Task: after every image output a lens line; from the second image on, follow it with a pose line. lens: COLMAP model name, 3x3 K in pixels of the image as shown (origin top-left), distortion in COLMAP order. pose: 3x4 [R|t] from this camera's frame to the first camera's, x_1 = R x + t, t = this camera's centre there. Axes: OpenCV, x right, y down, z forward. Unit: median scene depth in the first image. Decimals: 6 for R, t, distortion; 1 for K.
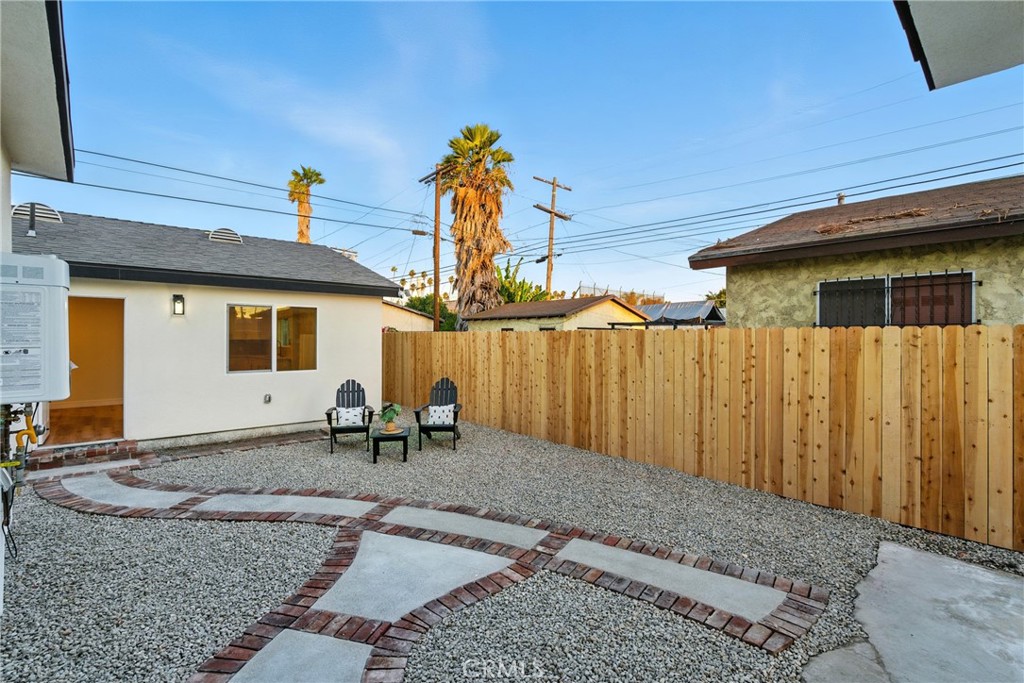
lens RADIAL K [[465.0, 0, 508.7], [0, 465.0, 339.6], [0, 0, 1]] dist [-0.003360, 0.000736]
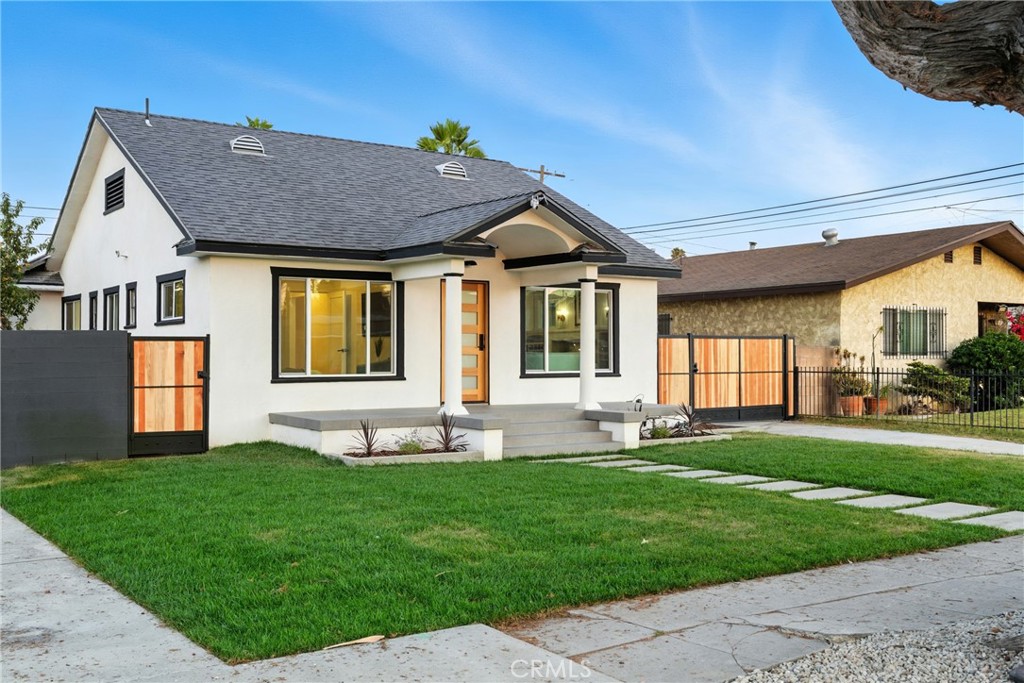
lens RADIAL K [[1031.5, 0, 512.0], [0, 1031.5, 341.5], [0, 0, 1]] dist [-0.000521, -0.000405]
pose [[0.991373, -0.007239, -0.130867, 1.311422], [0.004533, 0.999770, -0.020963, 0.088626], [0.130989, 0.020189, 0.991178, -4.069159]]
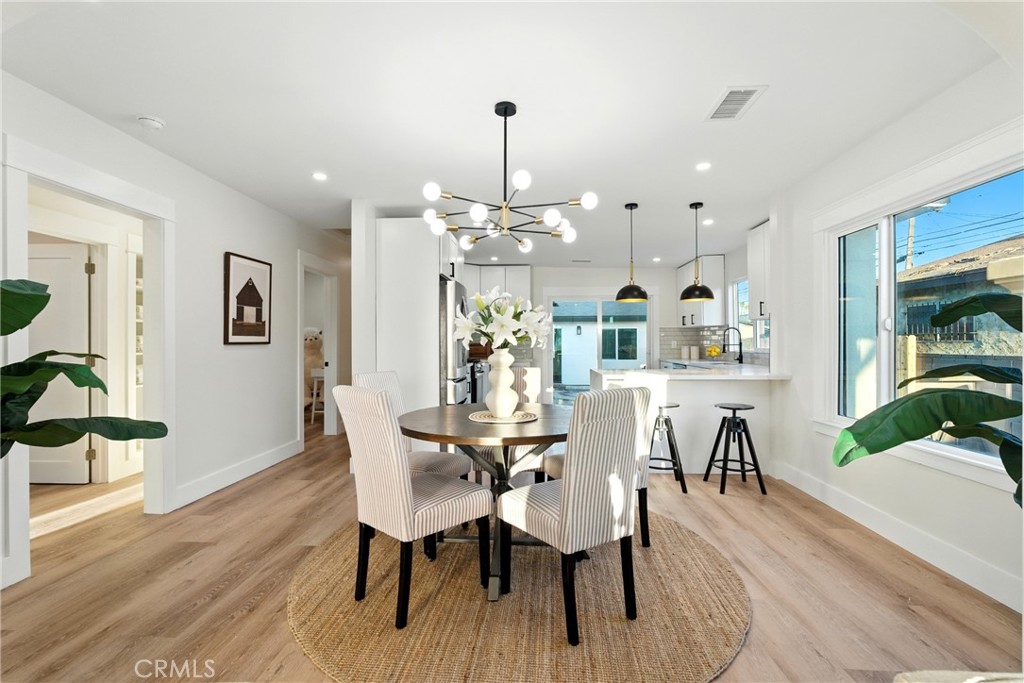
lens RADIAL K [[457.9, 0, 505.9], [0, 457.9, 341.8], [0, 0, 1]] dist [0.012938, 0.000184]
pose [[0.699471, -0.007819, -0.714618, 0.672170], [0.002817, 0.999963, -0.008183, 0.003952], [0.714656, 0.003710, 0.699467, -0.870513]]
